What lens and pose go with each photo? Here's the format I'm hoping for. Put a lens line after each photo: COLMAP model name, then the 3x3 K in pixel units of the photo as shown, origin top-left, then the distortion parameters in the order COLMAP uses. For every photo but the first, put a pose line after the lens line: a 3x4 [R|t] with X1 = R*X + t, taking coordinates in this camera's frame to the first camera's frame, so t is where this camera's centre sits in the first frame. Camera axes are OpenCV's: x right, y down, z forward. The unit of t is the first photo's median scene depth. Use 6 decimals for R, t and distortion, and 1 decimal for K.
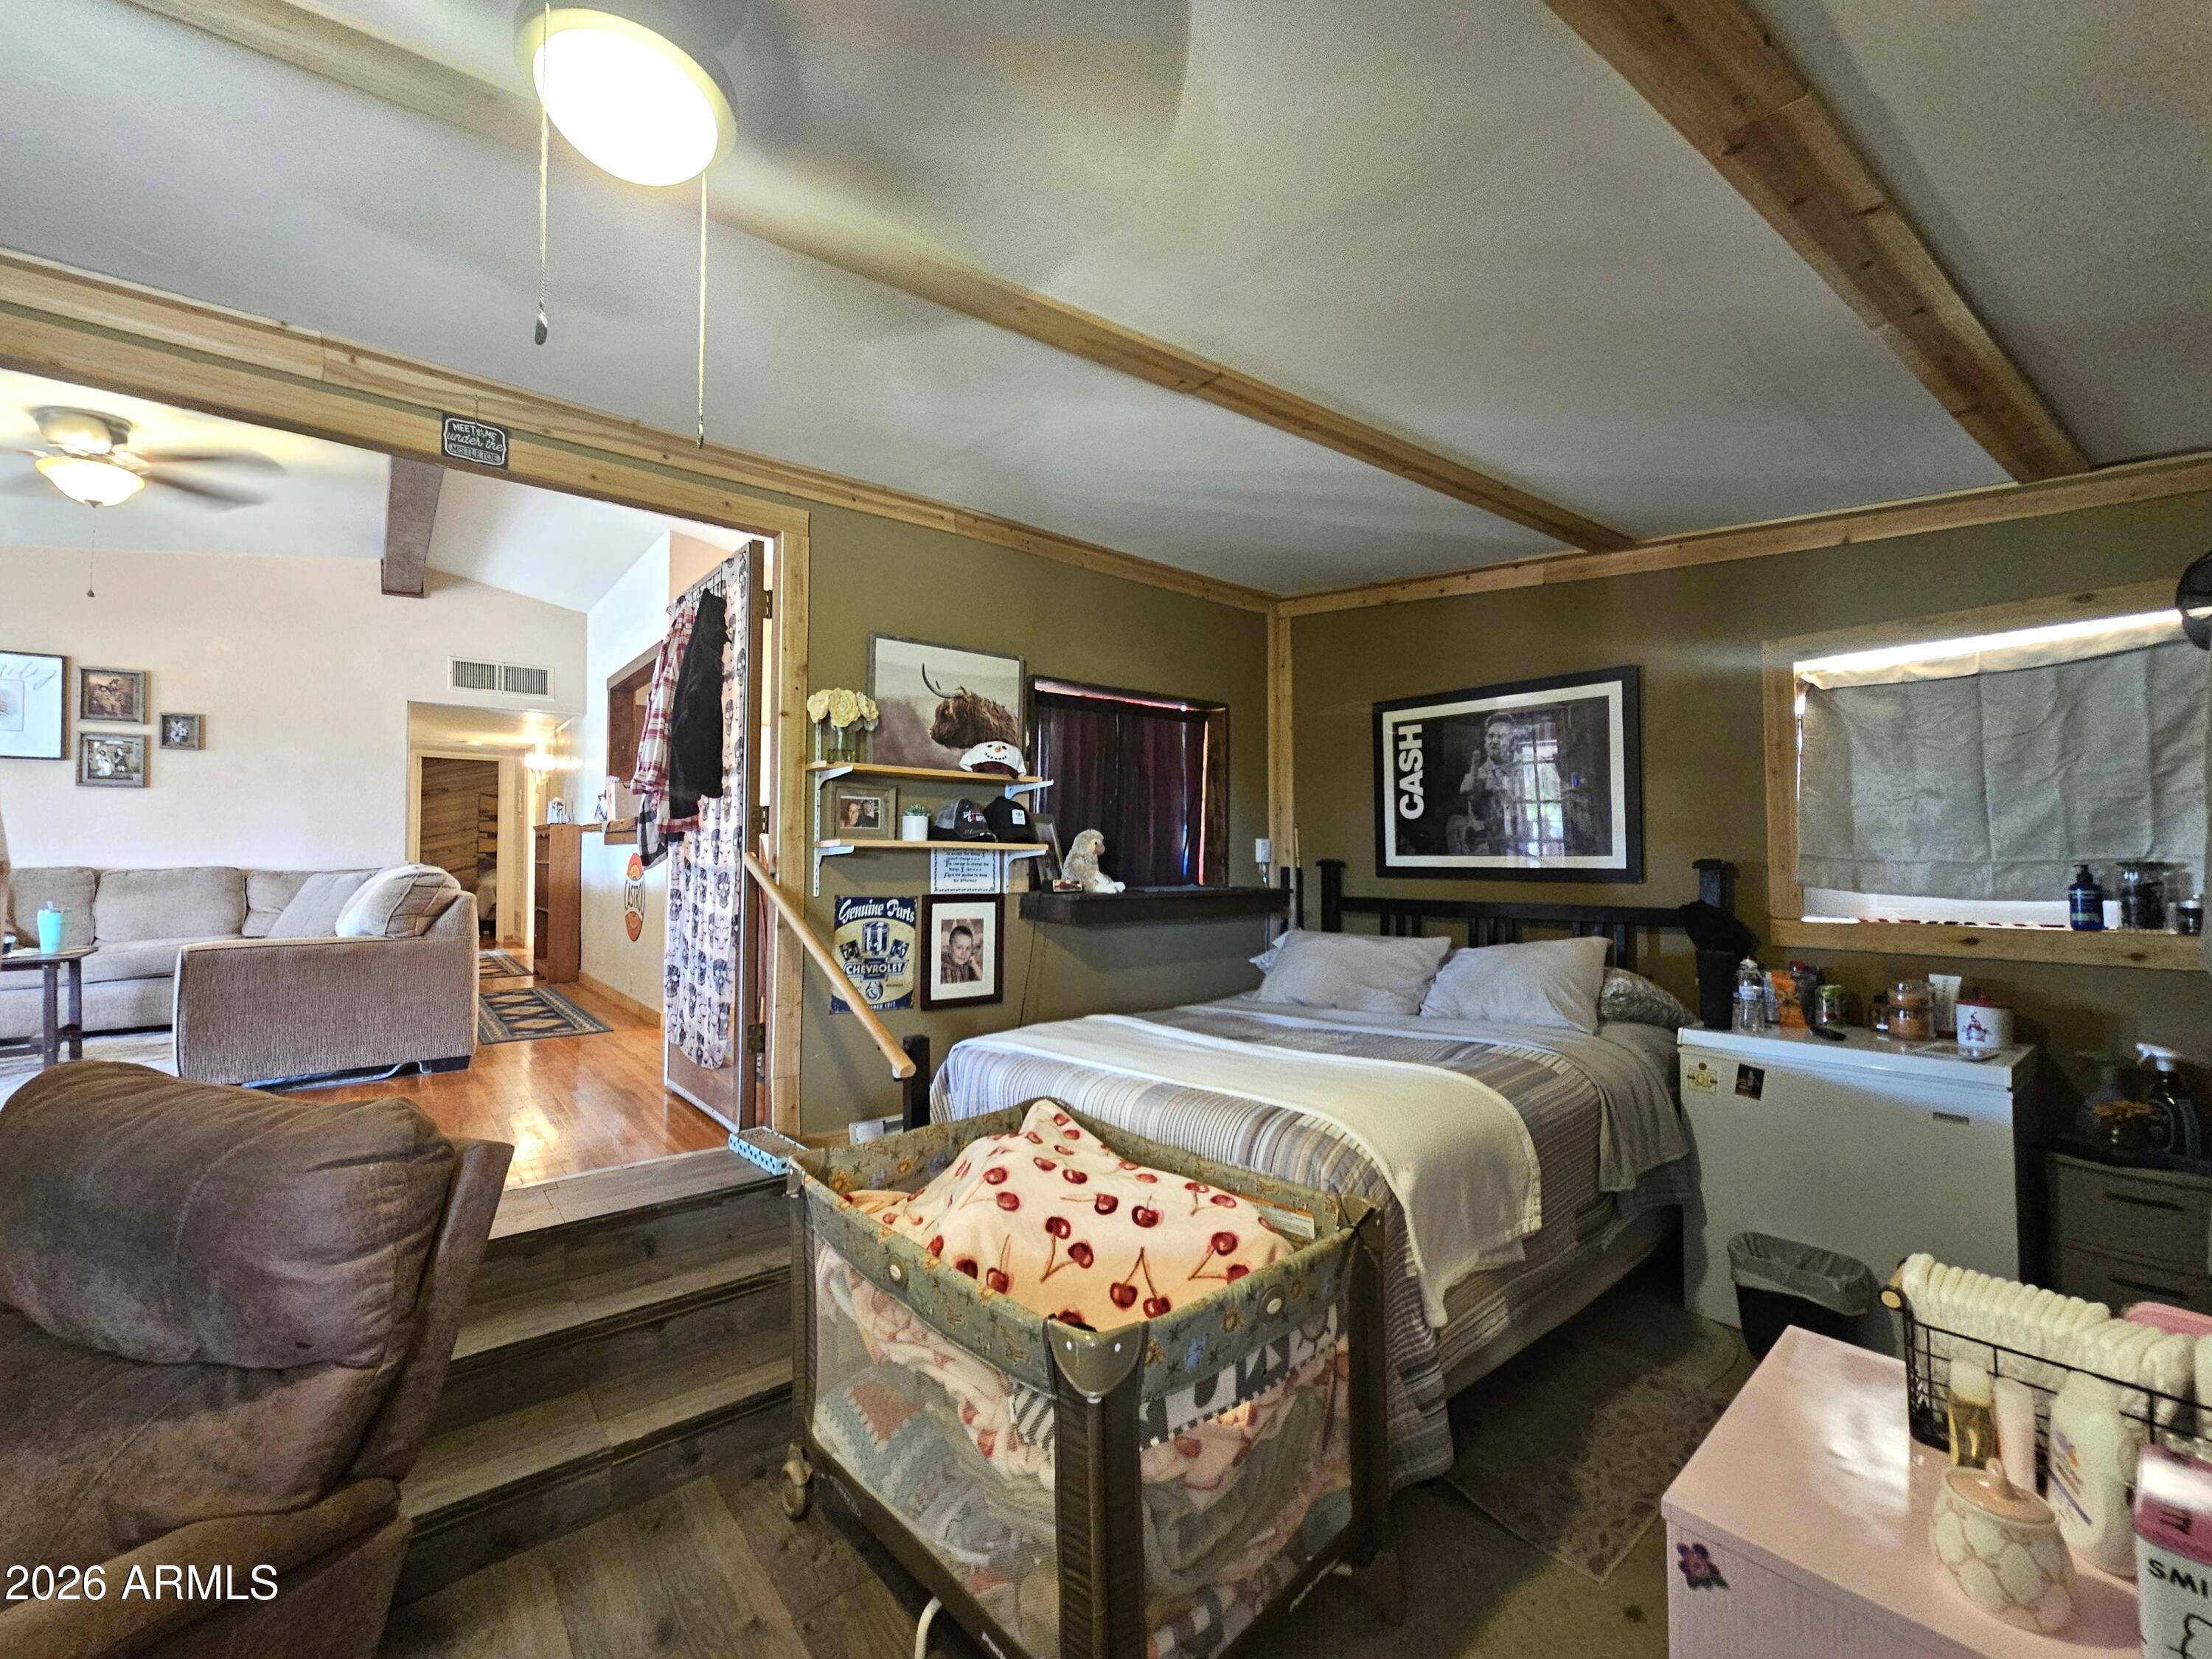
lens RADIAL K [[909.2, 0, 1109.2], [0, 909.2, 830.6], [0, 0, 1]] dist [-0.000726, 0.001143]
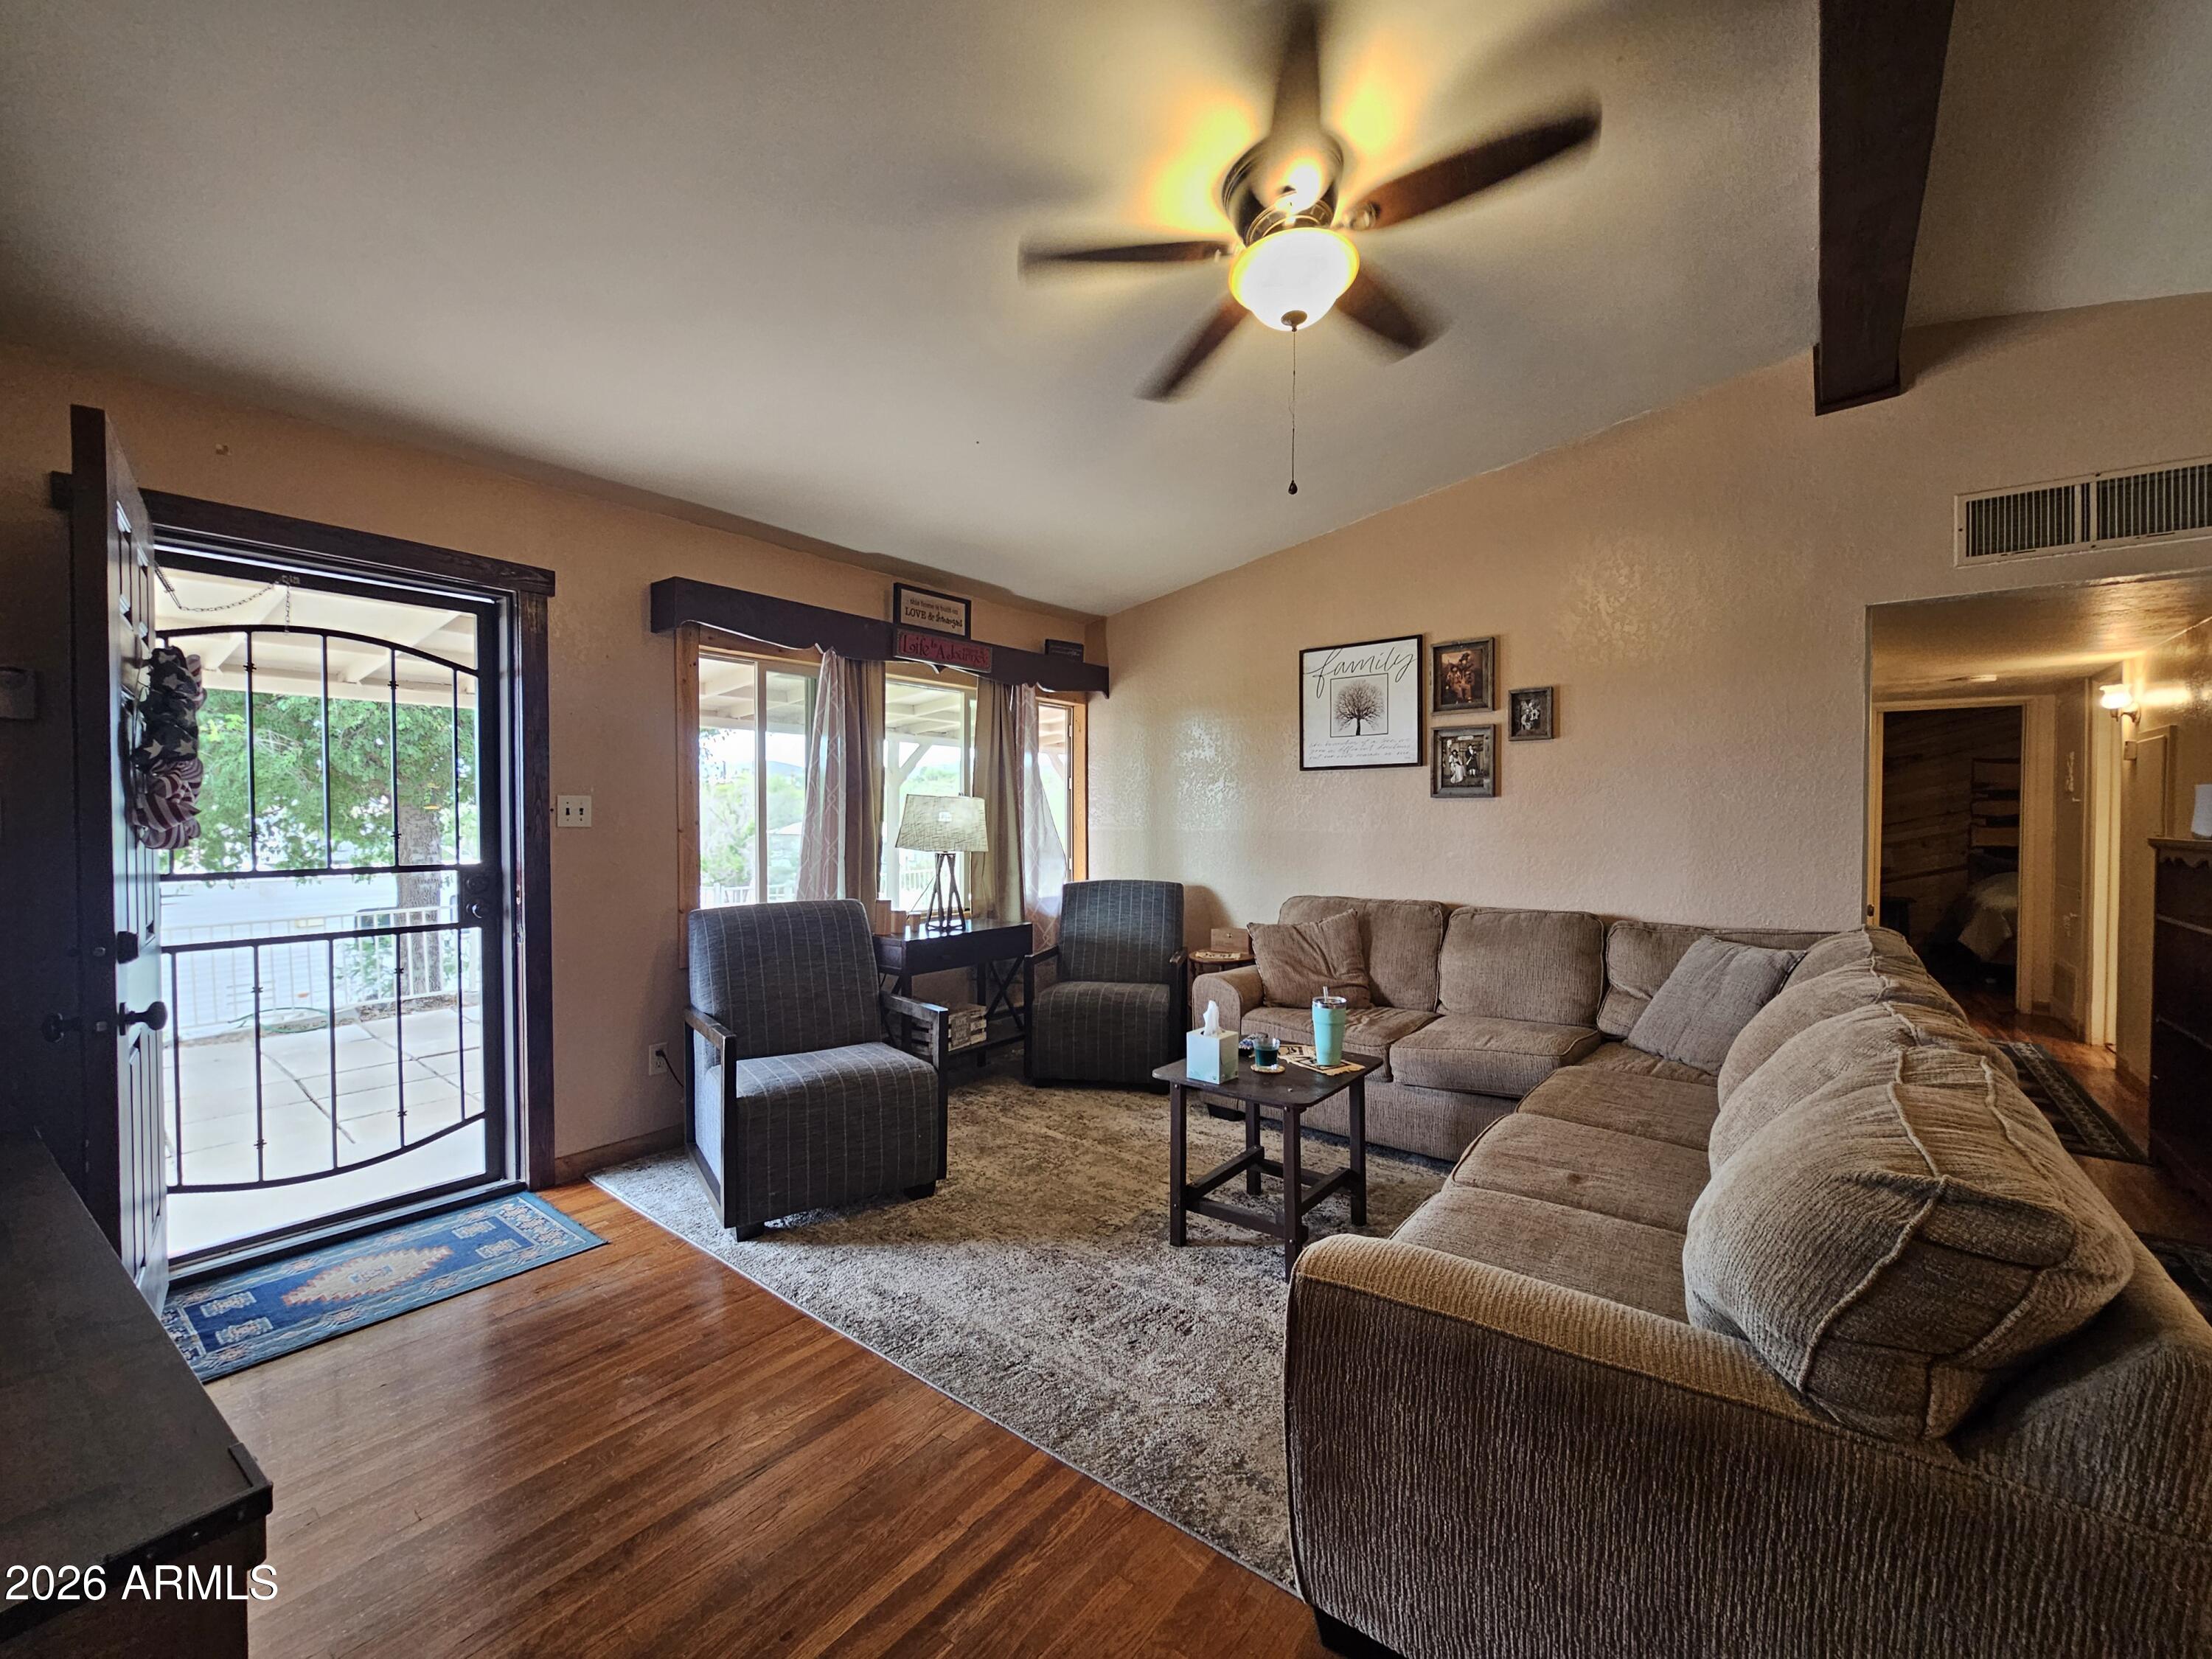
lens RADIAL K [[909.2, 0, 1089.8], [0, 909.2, 832.5], [0, 0, 1]] dist [-0.000726, 0.001143]
pose [[0.211429, 0.020743, -0.977173, -0.426996], [0.023596, 0.999375, 0.026320, -0.046486], [0.977108, -0.028622, 0.210808, 0.544489]]
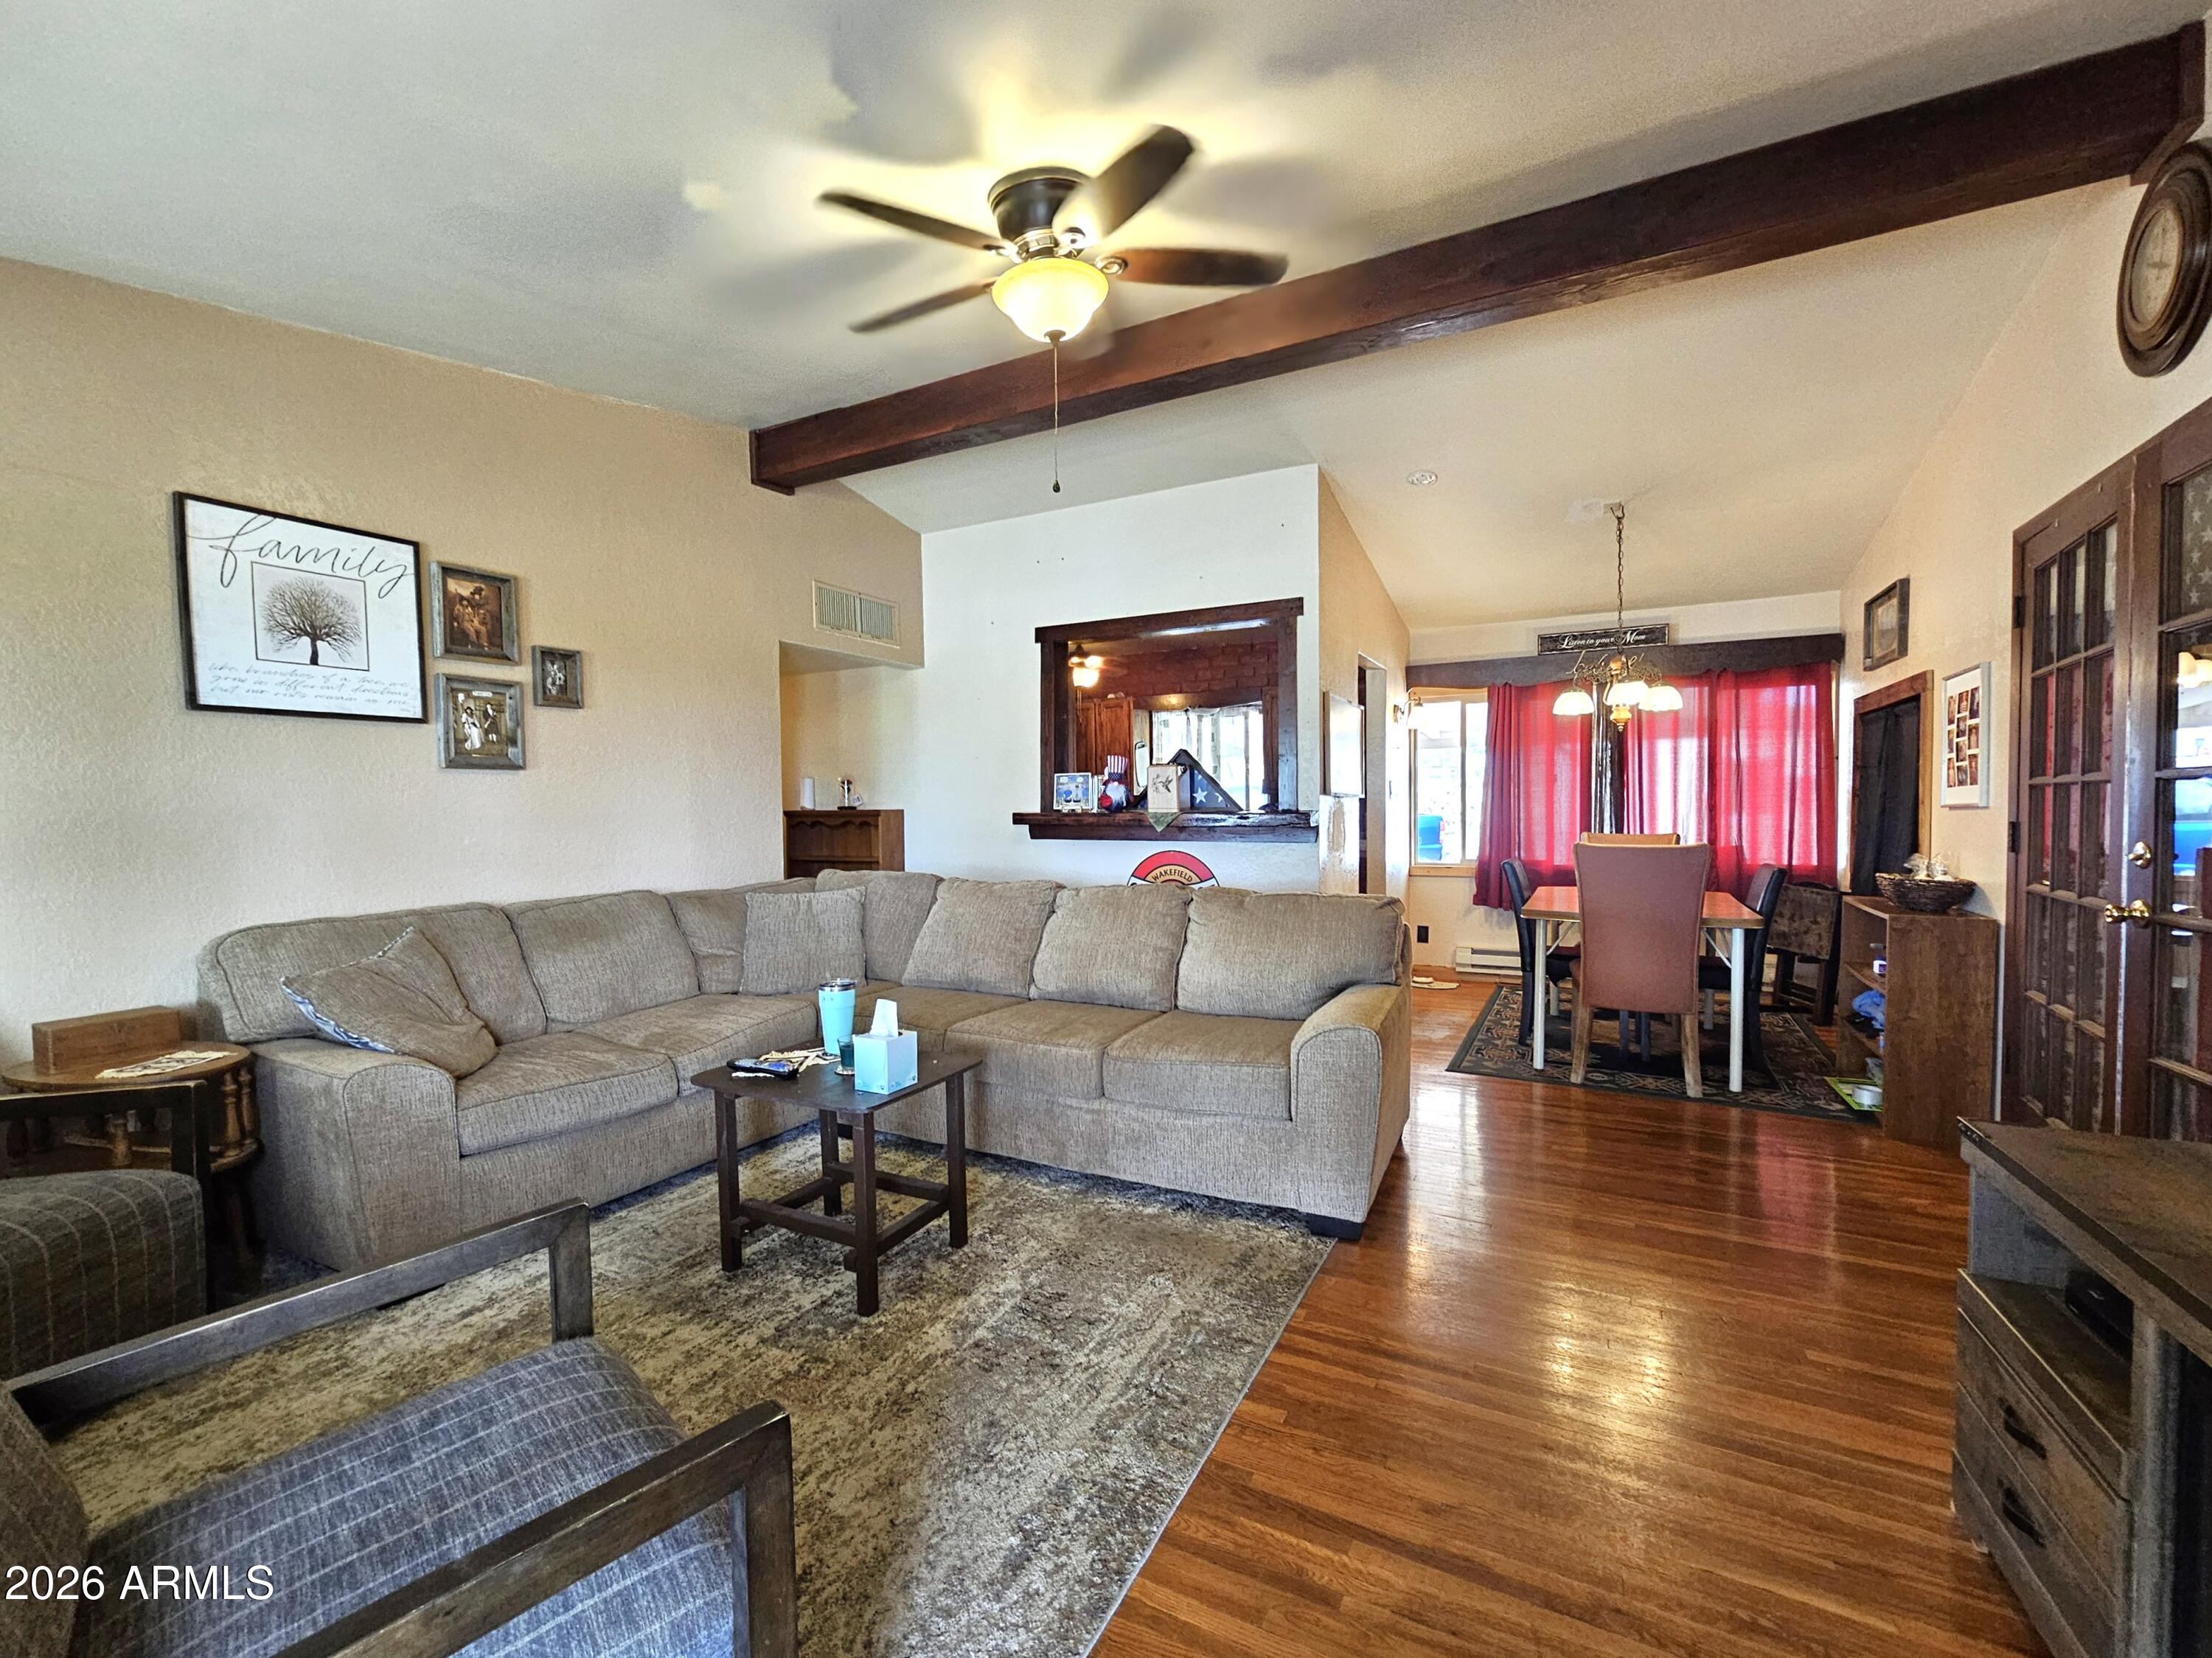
lens RADIAL K [[909.2, 0, 1127.3], [0, 909.2, 836.6], [0, 0, 1]] dist [-0.000726, 0.001143]
pose [[0.918837, -0.019289, 0.394166, -0.962255], [-0.003116, 0.998419, 0.056124, -0.038602], [-0.394625, -0.052797, 0.917324, 0.281643]]
